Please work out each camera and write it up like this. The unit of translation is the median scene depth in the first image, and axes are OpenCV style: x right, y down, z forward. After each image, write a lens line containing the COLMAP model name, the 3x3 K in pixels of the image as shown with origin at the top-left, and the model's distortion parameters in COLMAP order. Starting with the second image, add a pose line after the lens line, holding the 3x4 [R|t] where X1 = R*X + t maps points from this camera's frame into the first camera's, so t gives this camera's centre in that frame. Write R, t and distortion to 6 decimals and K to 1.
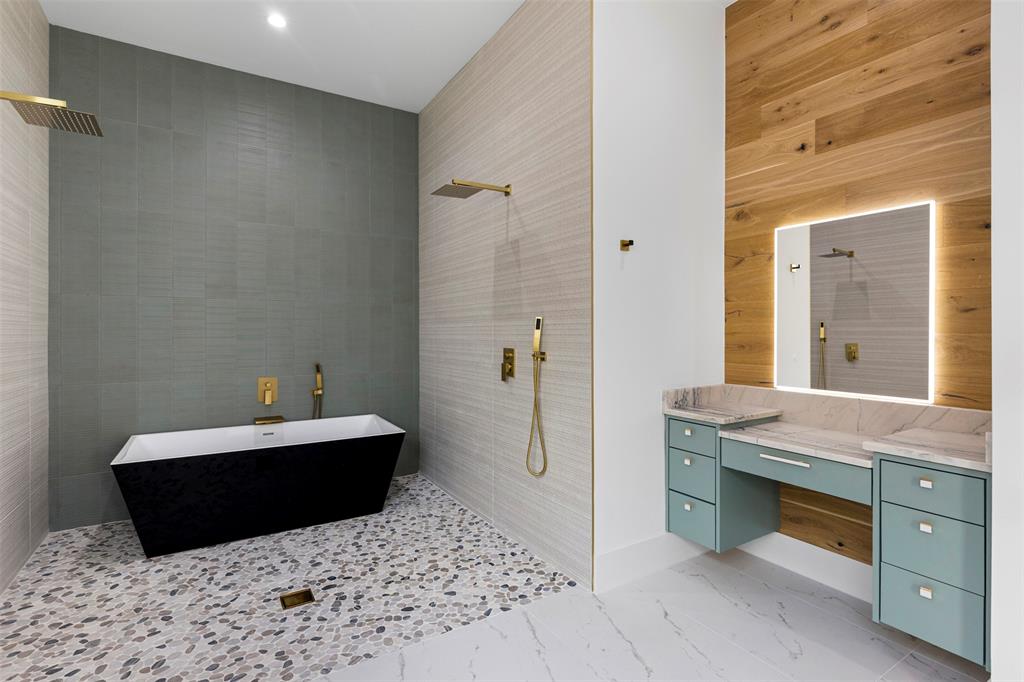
lens RADIAL K [[482.4, 0, 512.0], [0, 482.4, 341.0], [0, 0, 1]] dist [-0.000633, 0.000541]
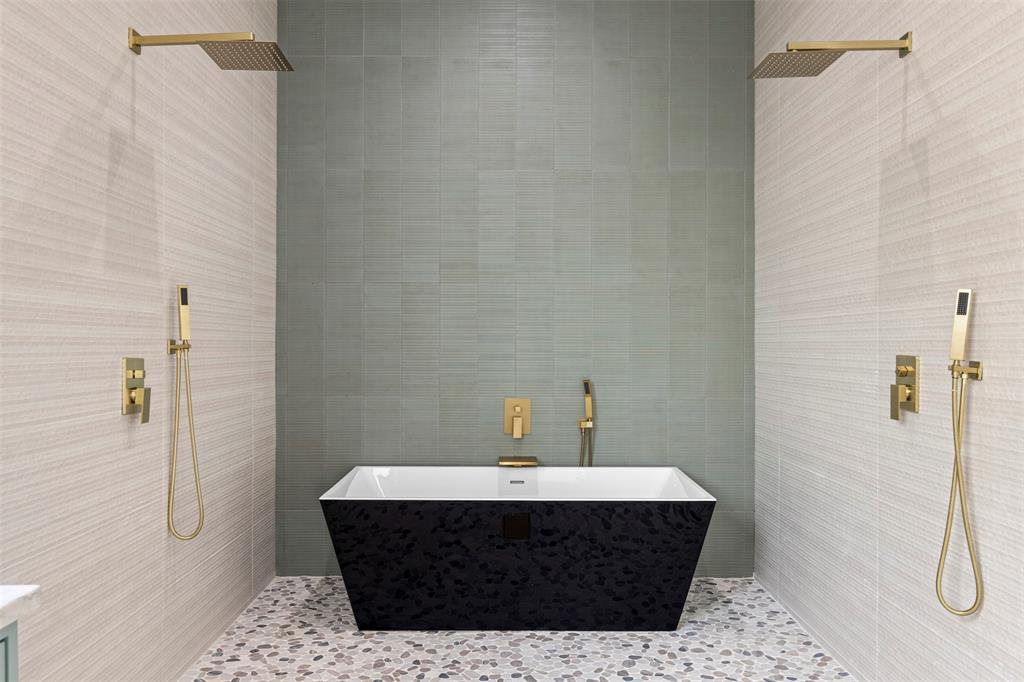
lens RADIAL K [[786.1, 0, 510.1], [0, 786.1, 353.0], [0, 0, 1]] dist [0.007212, -0.000910]
pose [[0.849989, 0.007223, -0.526751, 0.076323], [-0.010327, 0.999942, -0.002953, 0.019531], [0.526699, 0.007950, 0.850015, 0.074806]]
